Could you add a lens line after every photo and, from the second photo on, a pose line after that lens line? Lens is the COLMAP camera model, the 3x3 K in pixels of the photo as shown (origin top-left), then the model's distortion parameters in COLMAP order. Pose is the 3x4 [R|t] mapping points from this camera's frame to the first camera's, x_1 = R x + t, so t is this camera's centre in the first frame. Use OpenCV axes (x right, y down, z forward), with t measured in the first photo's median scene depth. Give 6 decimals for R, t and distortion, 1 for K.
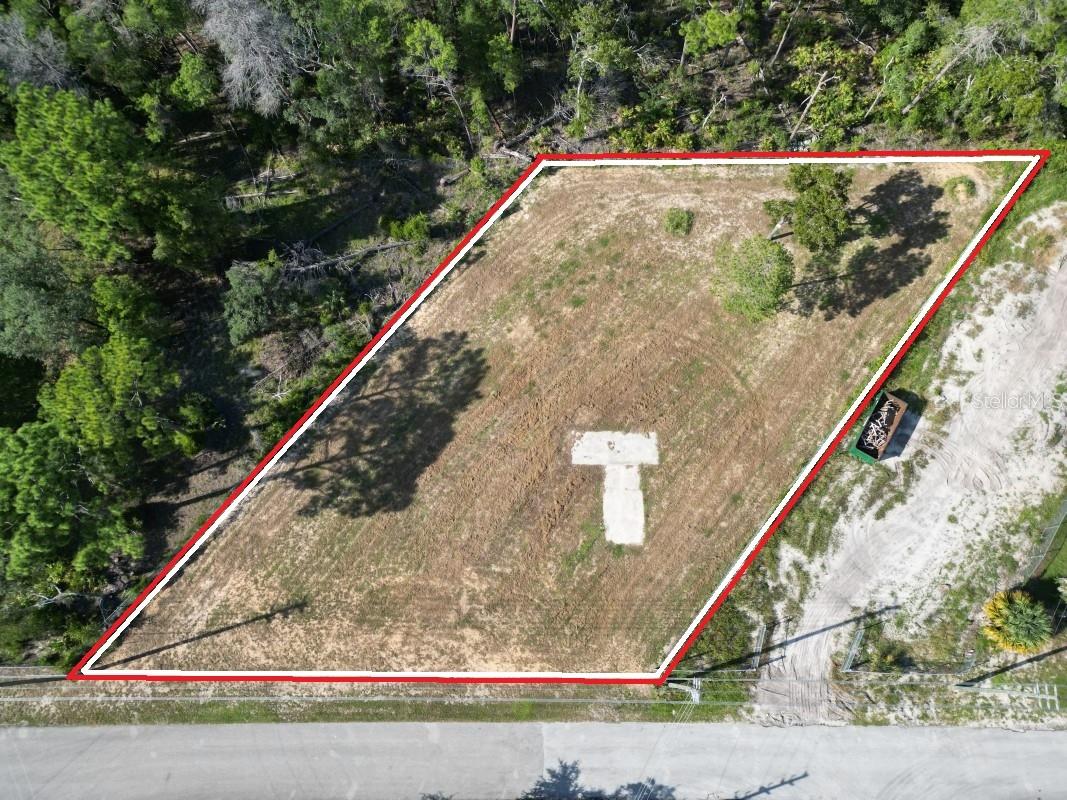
lens RADIAL K [[744.0, 0, 536.7], [0, 744.0, 403.1], [0, 0, 1]] dist [0.045508, -0.038476]
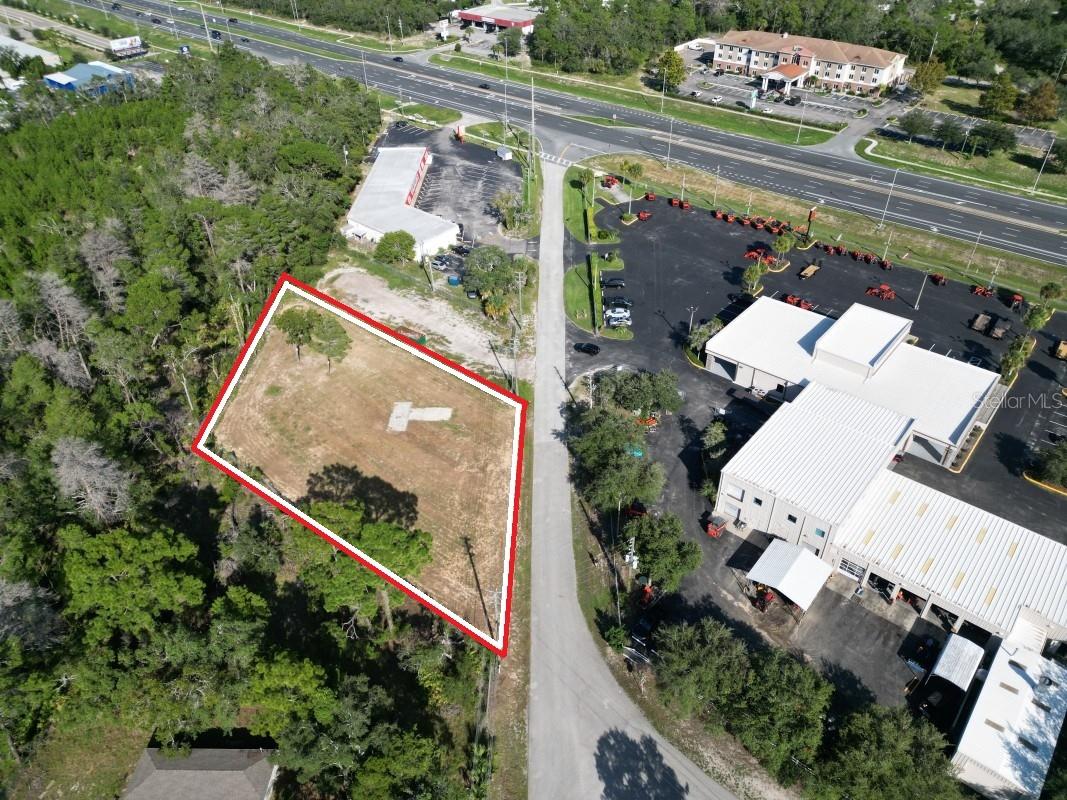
lens RADIAL K [[744.0, 0, 536.7], [0, 744.0, 405.2], [0, 0, 1]] dist [0.045508, -0.038476]
pose [[0.014254, -0.602817, 0.797753, -1.362270], [0.949460, 0.258358, 0.178262, 0.046308], [-0.313565, 0.754893, 0.576033, -0.203555]]
